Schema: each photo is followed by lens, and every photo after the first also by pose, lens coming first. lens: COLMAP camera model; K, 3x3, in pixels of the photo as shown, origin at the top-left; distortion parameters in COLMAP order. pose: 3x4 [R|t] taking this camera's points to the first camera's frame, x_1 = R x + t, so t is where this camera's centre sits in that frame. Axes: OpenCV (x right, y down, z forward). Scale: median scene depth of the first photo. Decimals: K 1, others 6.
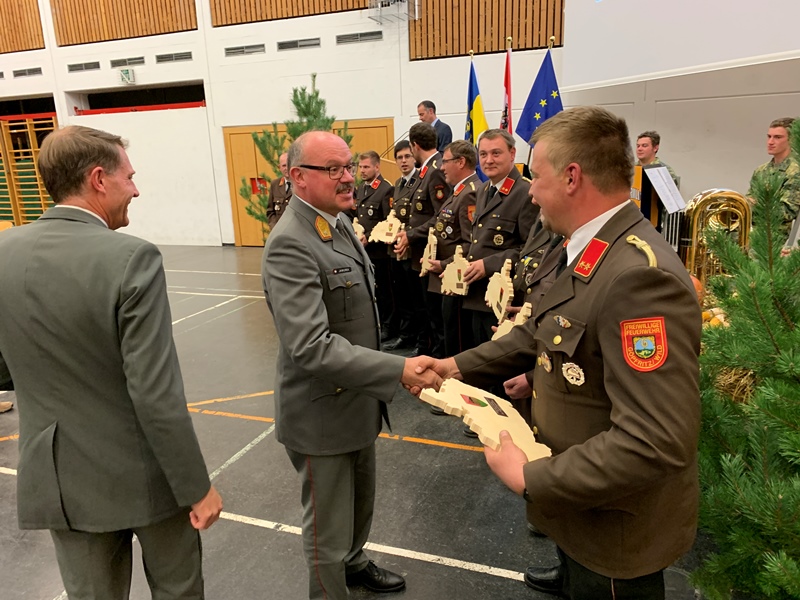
lens RADIAL K [[613.7, 0, 400.0], [0, 613.7, 300.0], [0, 0, 1]] dist [0.014065, -0.003657]
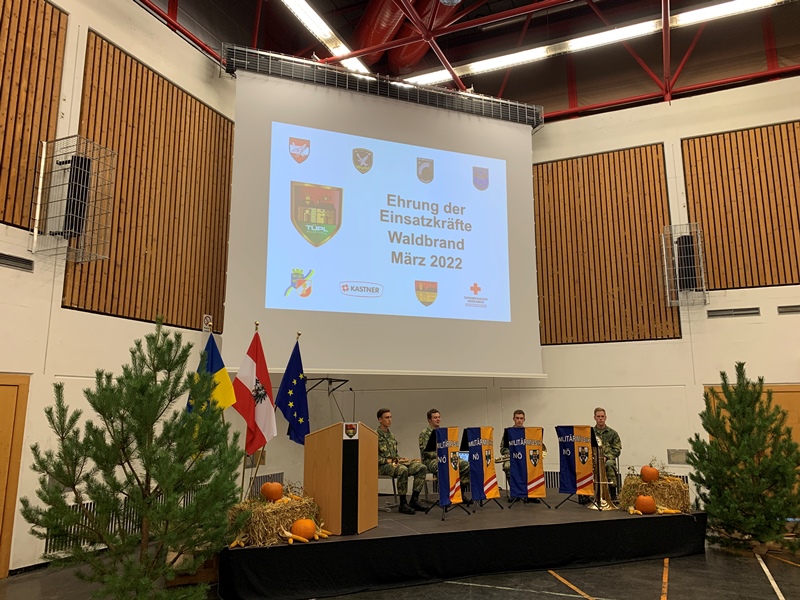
lens RADIAL K [[613.7, 0, 400.0], [0, 613.7, 300.0], [0, 0, 1]] dist [0.014065, -0.003657]
pose [[0.057973, 0.221706, 0.973389, -0.934037], [0.247315, 0.941446, -0.229160, -0.147358], [-0.967199, 0.254019, -0.000253, 0.759637]]
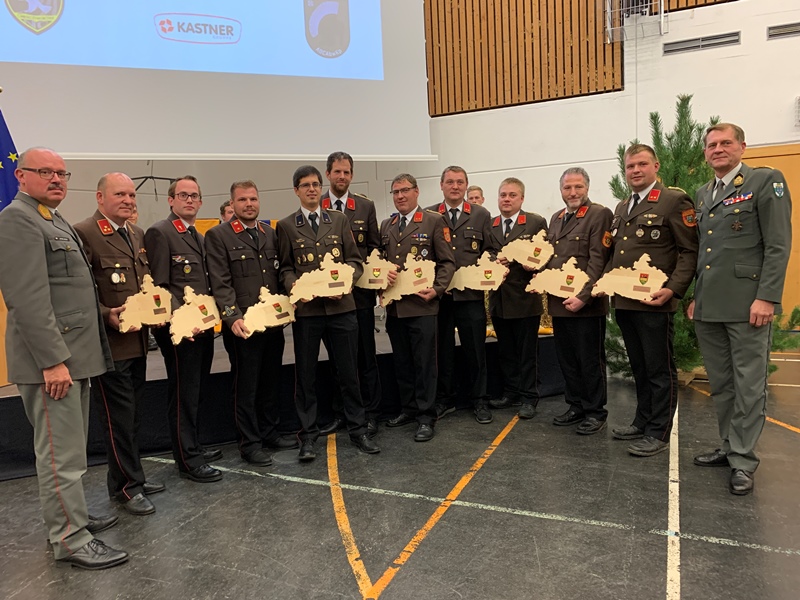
lens RADIAL K [[604.0, 0, 400.0], [0, 604.0, 300.0], [0, 0, 1]] dist [0.010346, 0.011189]
pose [[0.070871, -0.060125, 0.995672, -0.495067], [0.289051, 0.956591, 0.037190, -0.042956], [-0.954687, 0.285164, 0.085174, 0.501011]]
